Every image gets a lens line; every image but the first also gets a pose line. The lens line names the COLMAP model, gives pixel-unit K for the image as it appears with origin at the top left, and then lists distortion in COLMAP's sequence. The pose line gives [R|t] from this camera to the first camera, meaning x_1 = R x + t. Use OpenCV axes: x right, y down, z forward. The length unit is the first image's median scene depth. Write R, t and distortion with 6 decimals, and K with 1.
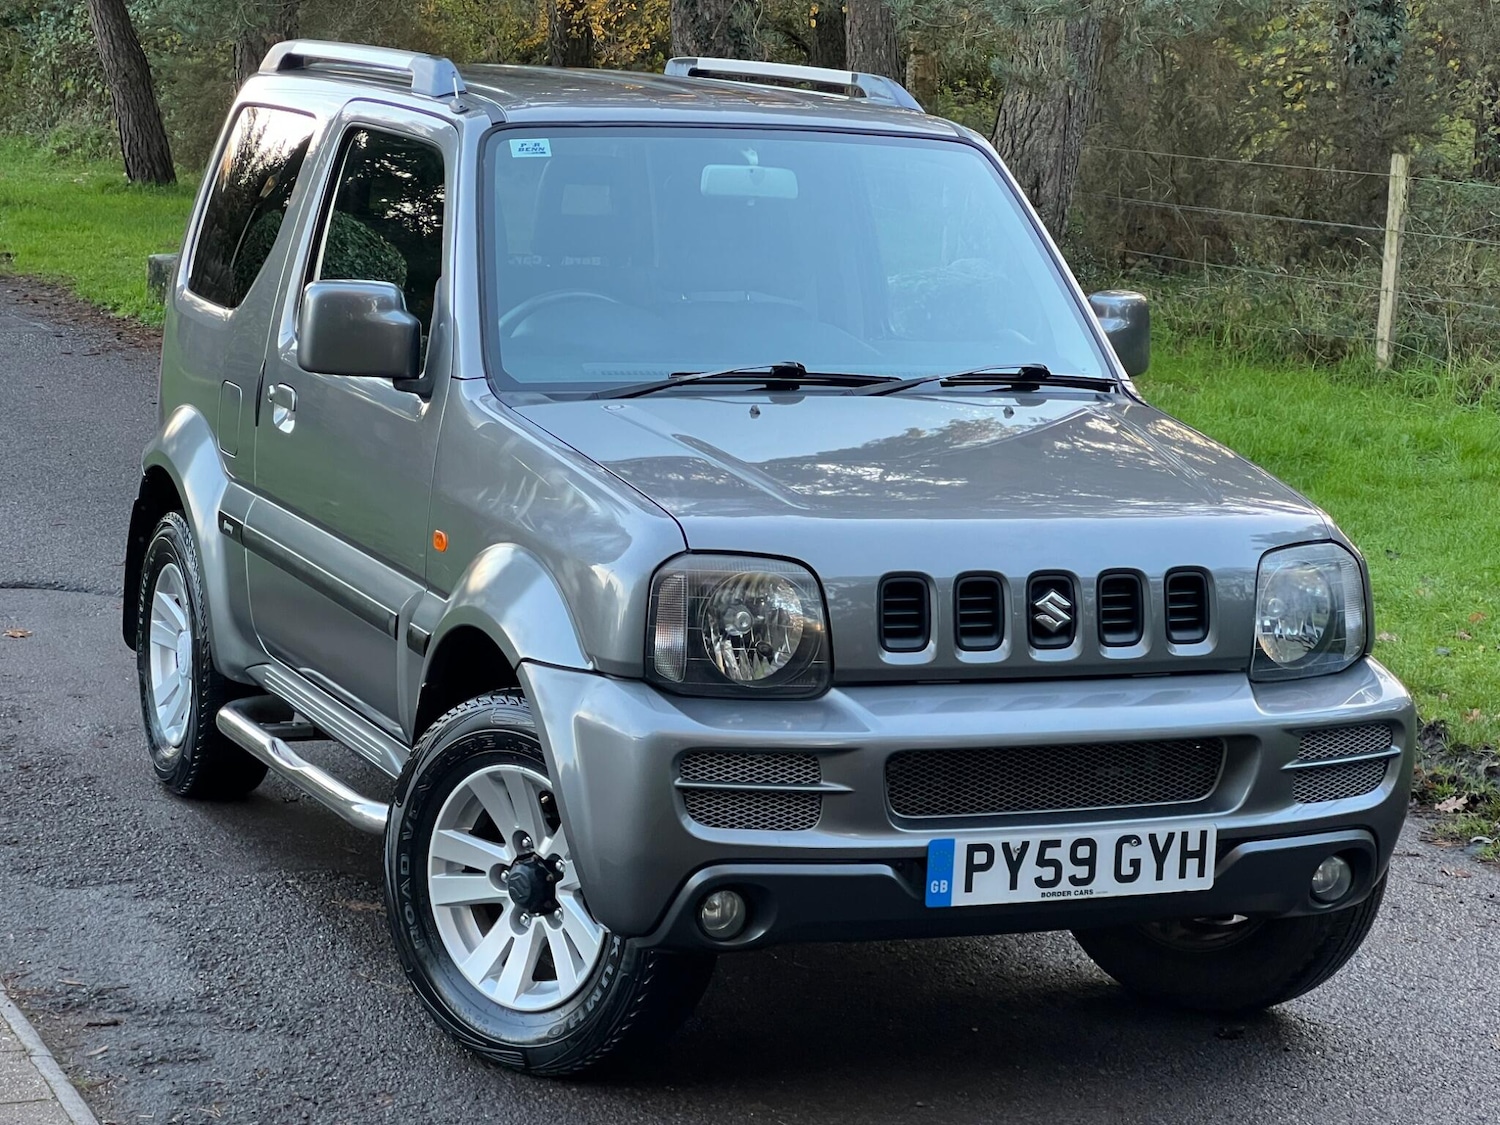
lens RADIAL K [[3685.6, 0, 688.3], [0, 3685.6, 559.0], [0, 0, 1]] dist [-0.219179, 8.284874]
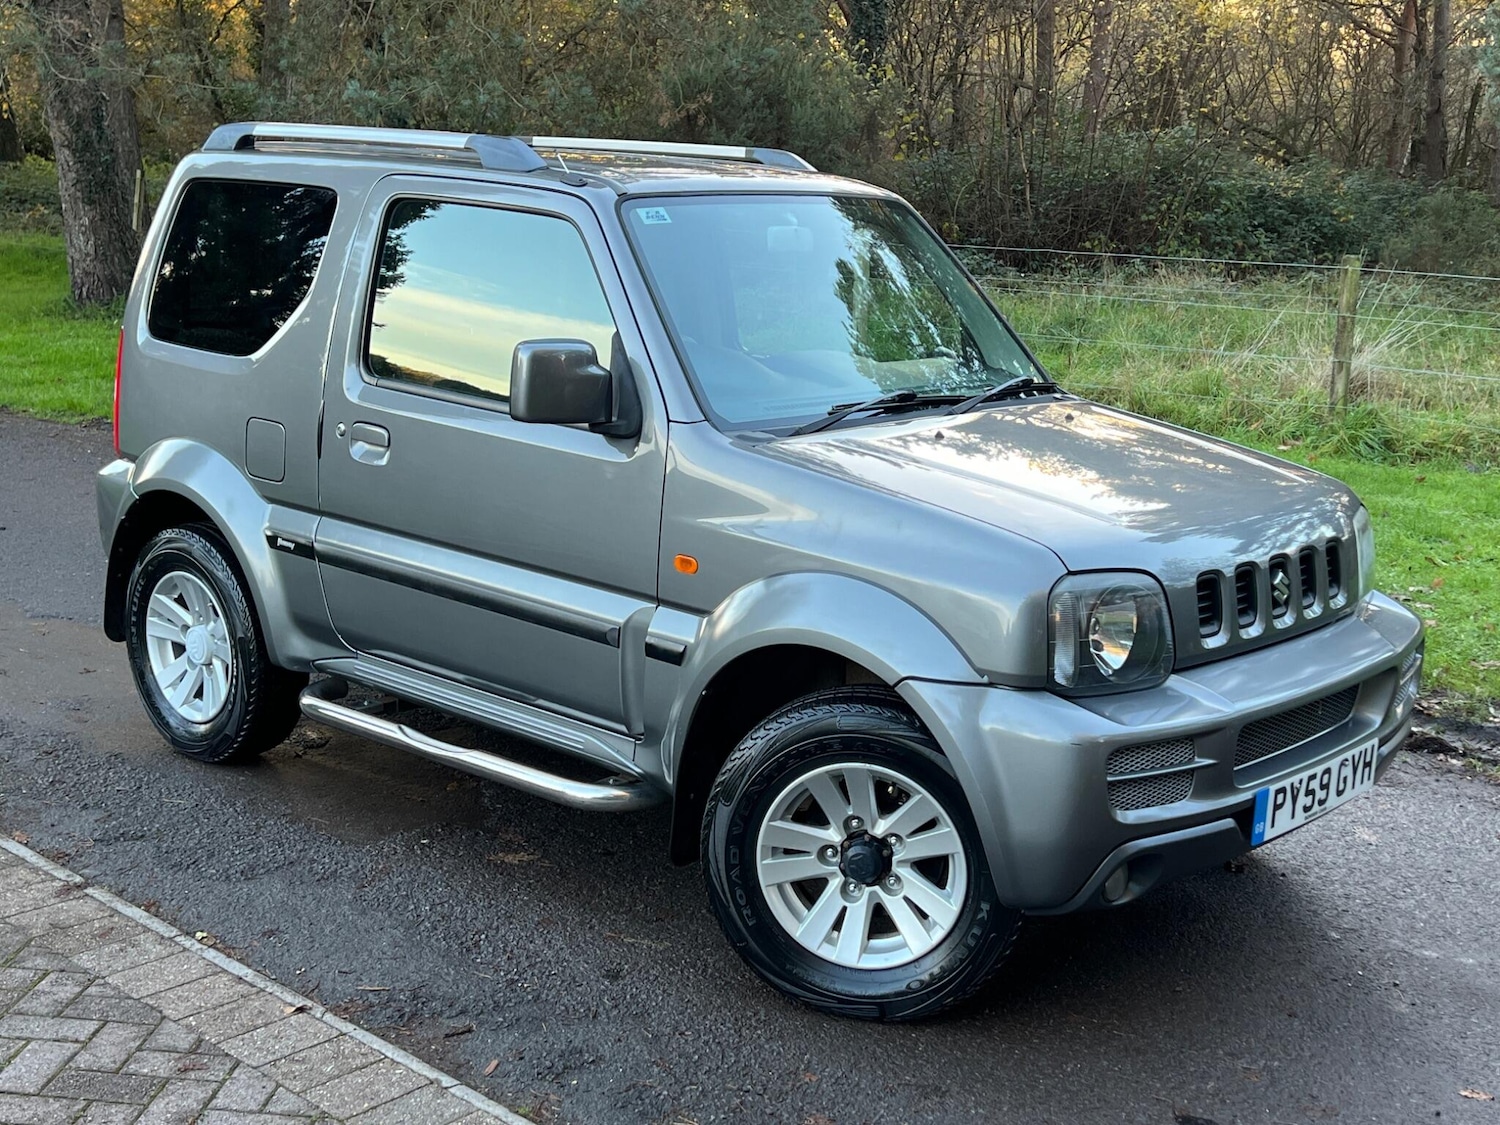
lens RADIAL K [[1965.6, 0, 744.8], [0, 1965.6, 587.3], [0, 0, 1]] dist [0.185155, -0.538399]
pose [[0.901677, -0.102522, 0.420081, -0.329872], [0.065586, 0.992673, 0.101488, -0.062899], [-0.427408, -0.063957, 0.901794, 0.459532]]
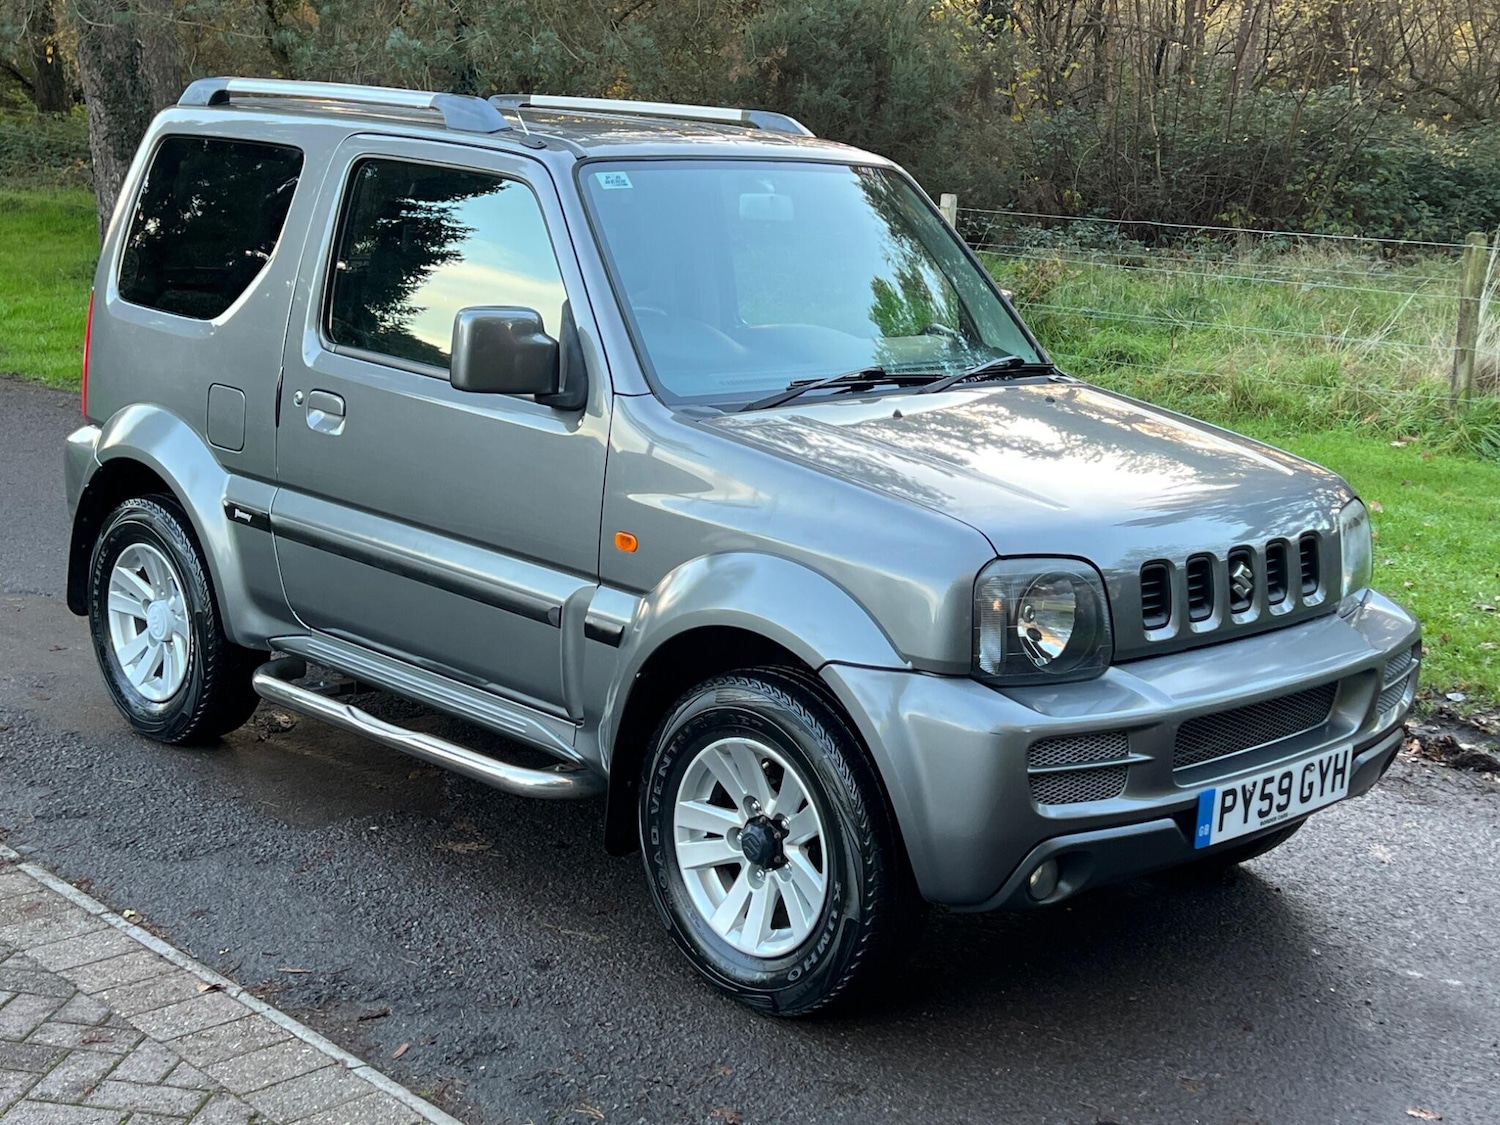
lens RADIAL K [[2194.8, 0, 746.0], [0, 2194.8, 585.4], [0, 0, 1]] dist [0.206159, -0.655112]
pose [[0.925303, -0.079939, 0.370709, -0.299131], [0.048026, 0.994361, 0.094546, -0.056303], [-0.376176, -0.069680, 0.923924, 0.392087]]
